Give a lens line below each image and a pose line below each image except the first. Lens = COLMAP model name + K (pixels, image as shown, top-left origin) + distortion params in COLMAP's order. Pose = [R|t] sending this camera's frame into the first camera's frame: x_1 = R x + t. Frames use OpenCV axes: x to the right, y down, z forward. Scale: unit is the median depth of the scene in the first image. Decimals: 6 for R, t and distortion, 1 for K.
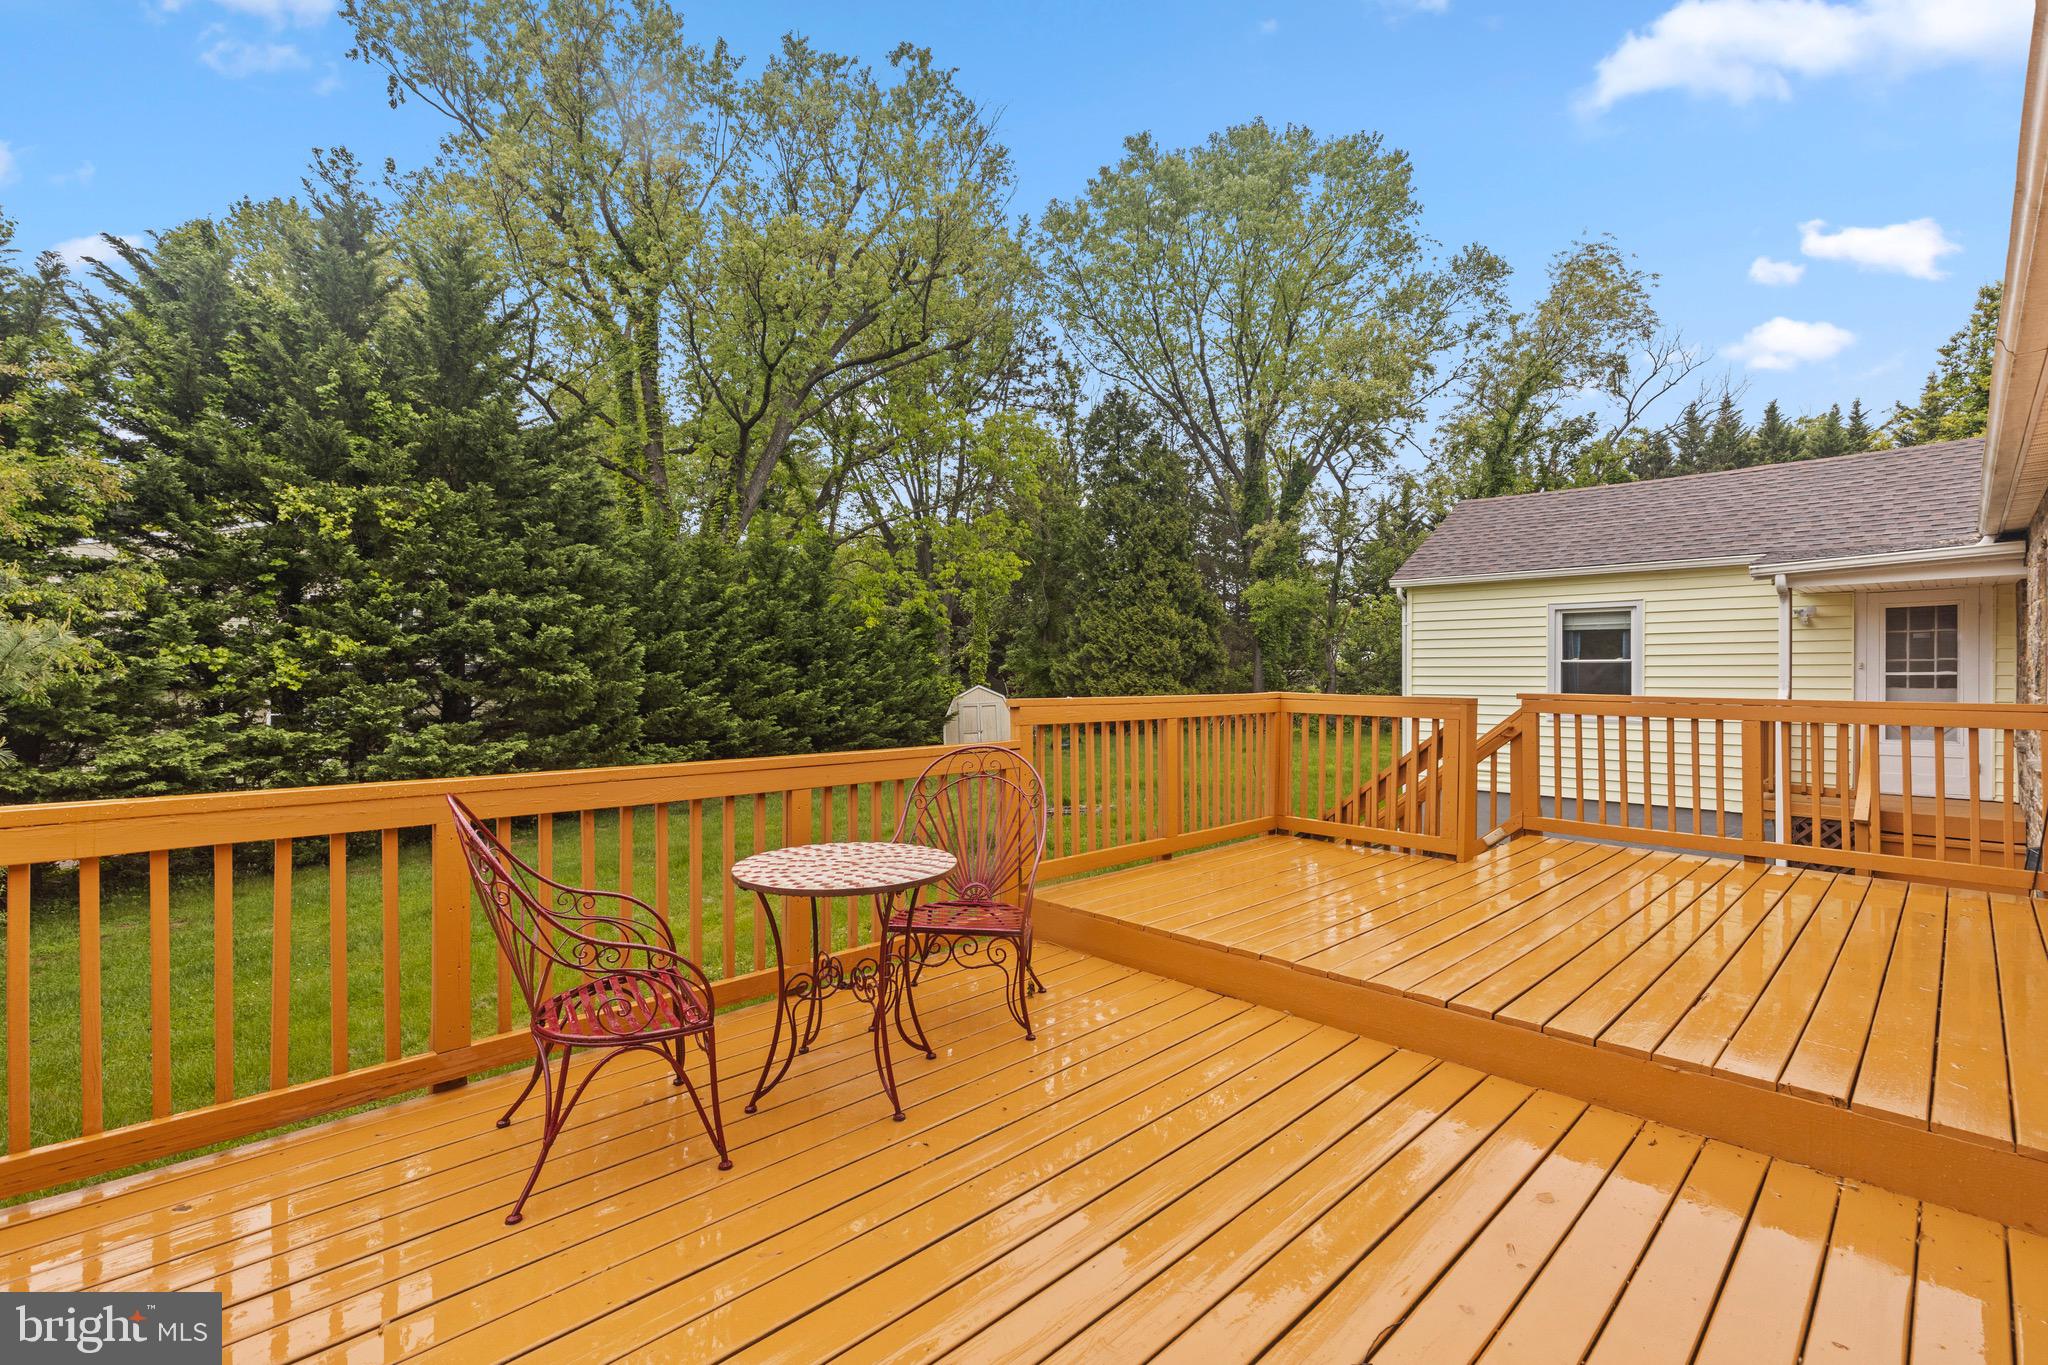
lens RADIAL K [[899.8, 0, 1027.2], [0, 899.8, 658.6], [0, 0, 1]] dist [-0.000838, -0.000056]
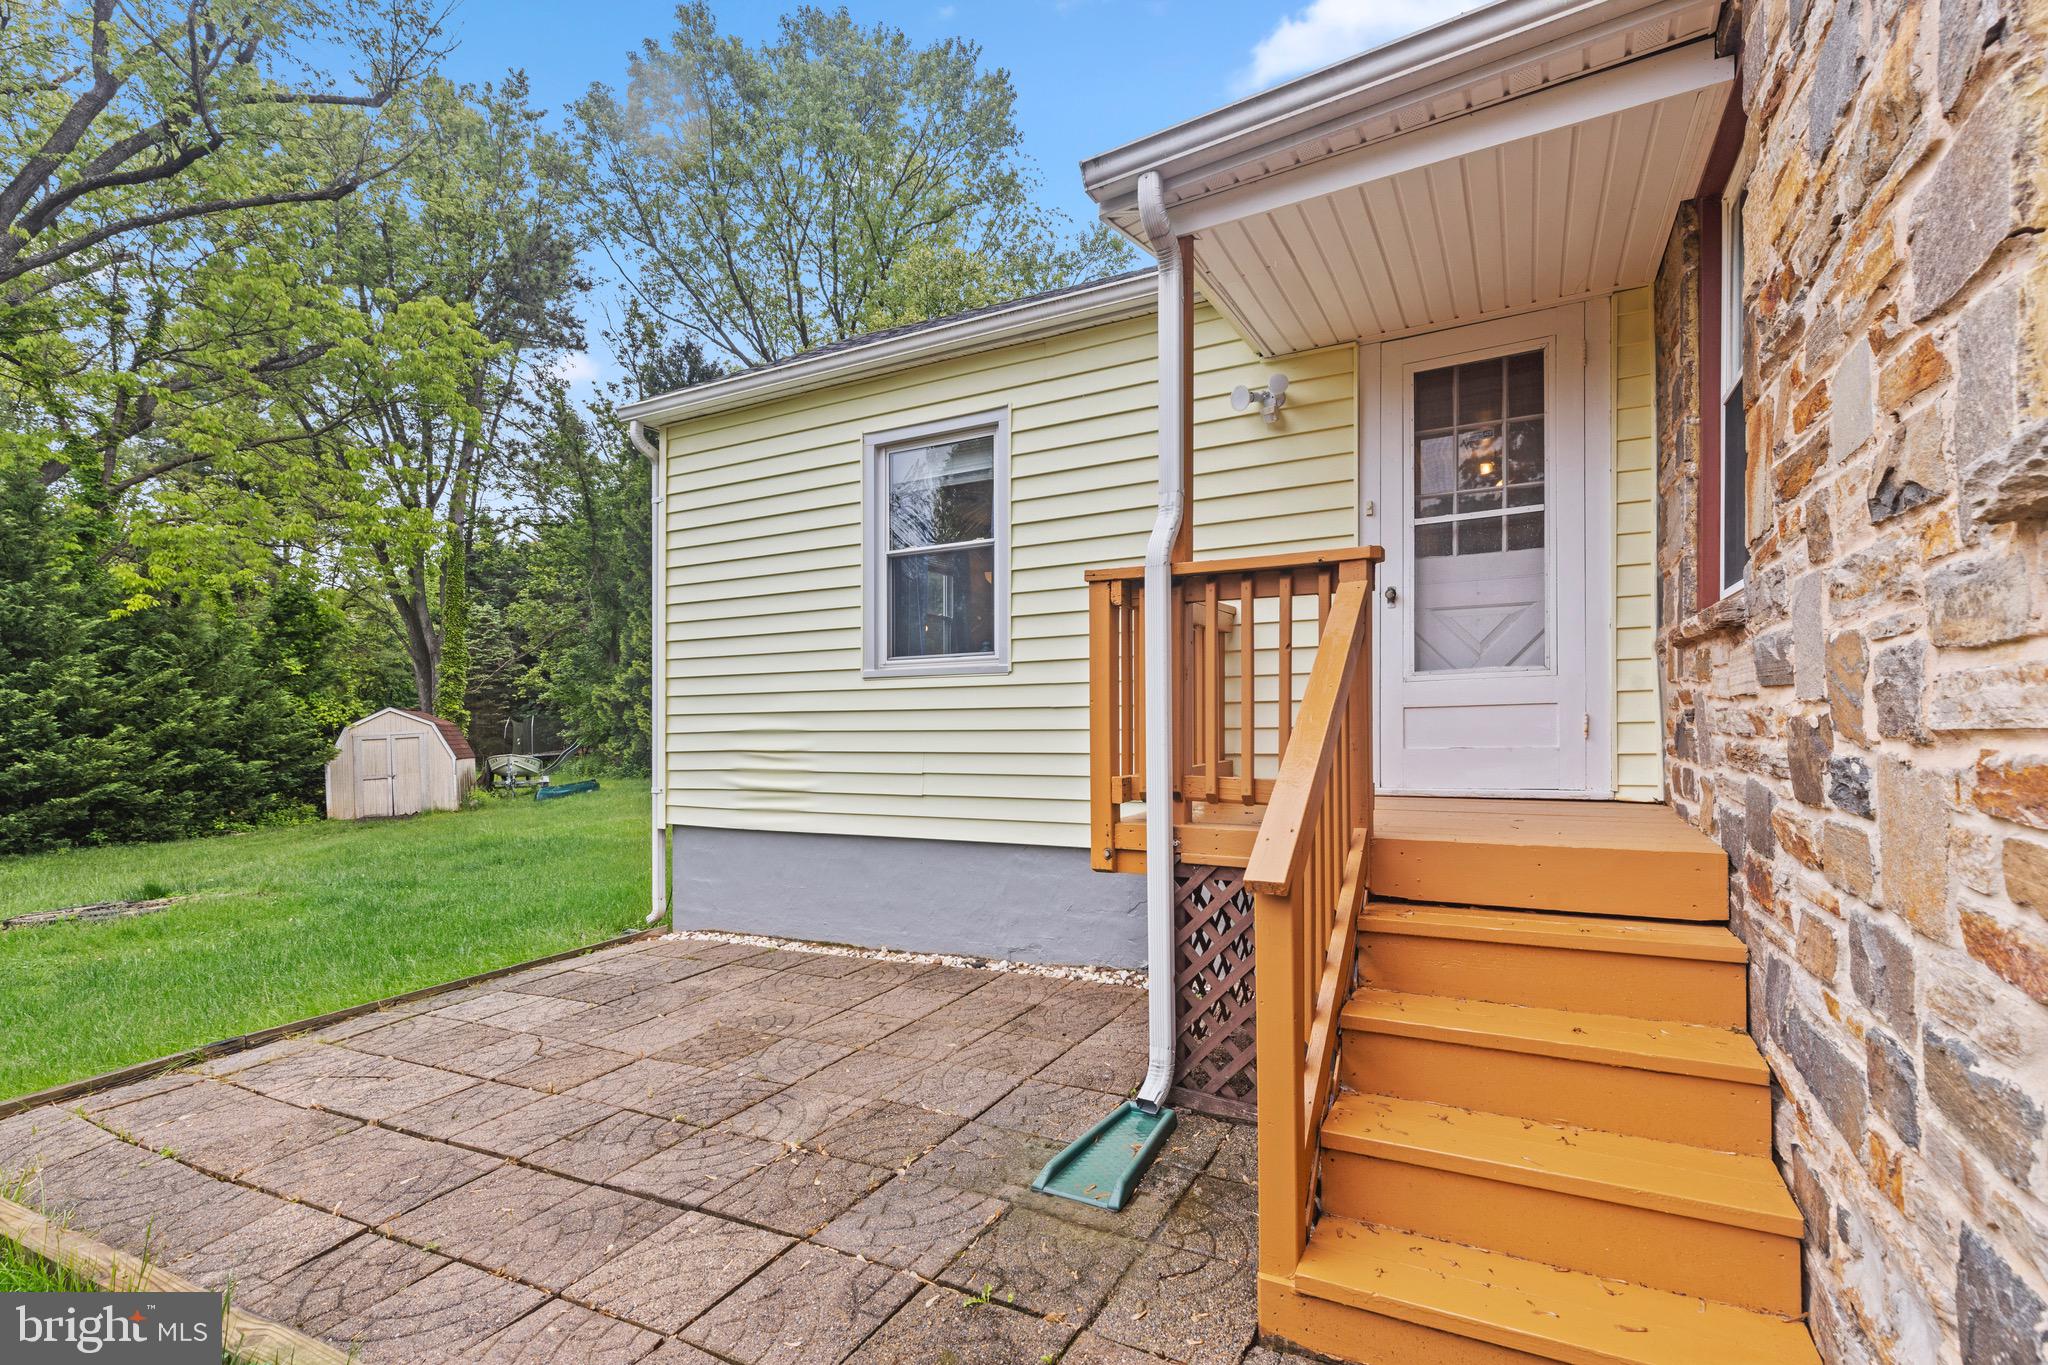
lens RADIAL K [[947.7, 0, 1020.9], [0, 947.7, 716.2], [0, 0, 1]] dist [0.001889, 0.000461]
pose [[0.950131, -0.012255, 0.311612, 0.336355], [0.007959, 0.999855, 0.015056, 0.055231], [-0.311751, -0.011825, 0.950090, 0.332042]]
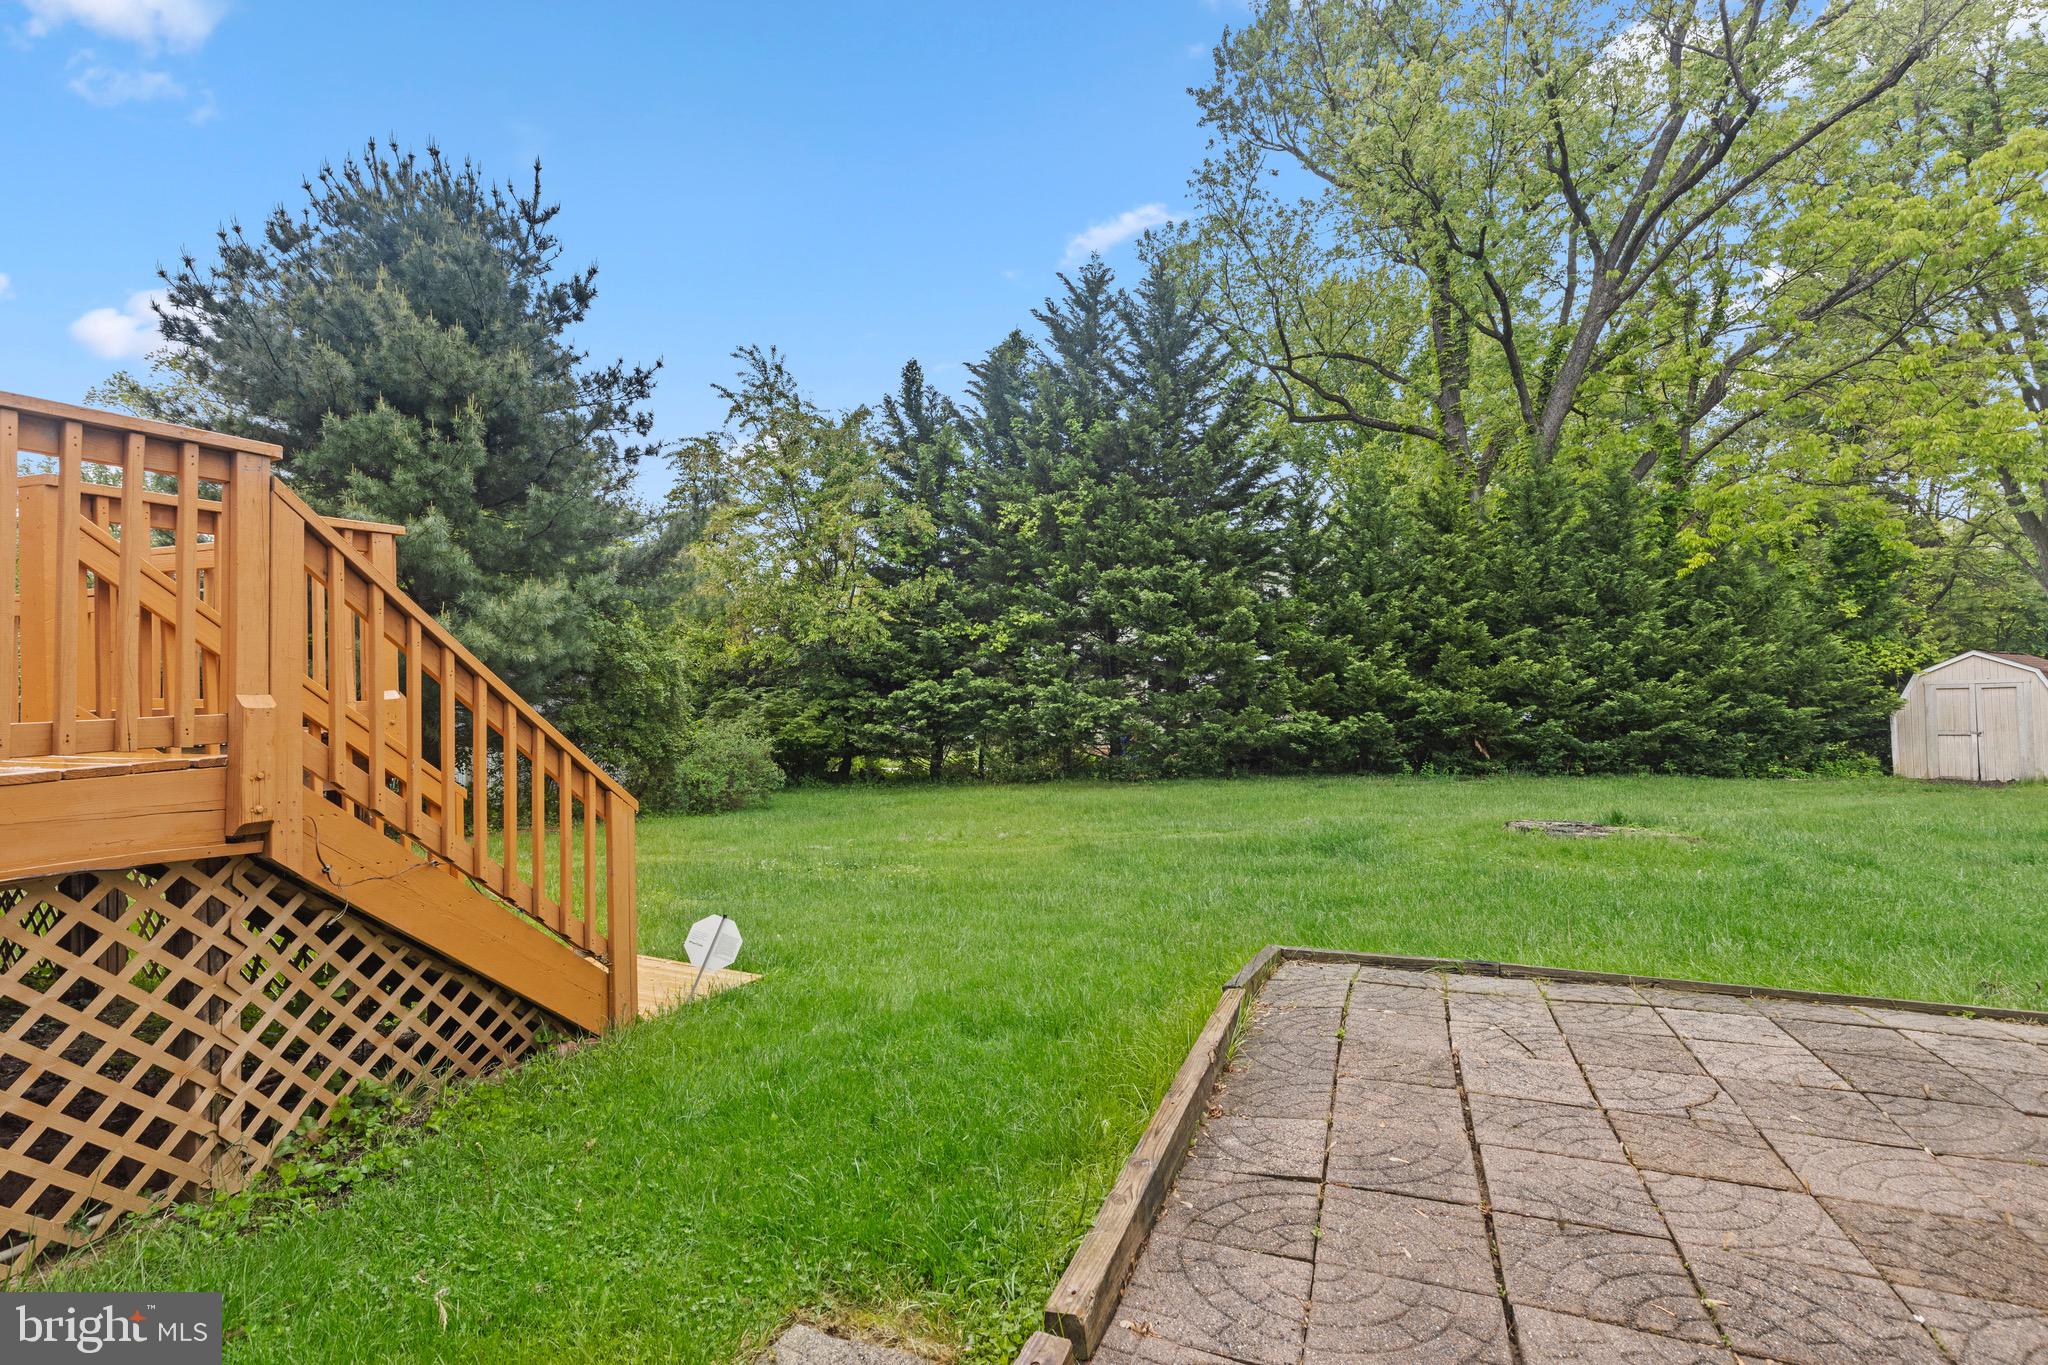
lens RADIAL K [[906.1, 0, 1021.9], [0, 906.1, 671.6], [0, 0, 1]] dist [0.001044, 0.000195]
pose [[0.424767, -0.007802, -0.905269, 0.396837], [0.020608, 0.999787, 0.001053, 0.056146], [0.905068, -0.019103, 0.424837, 0.406590]]
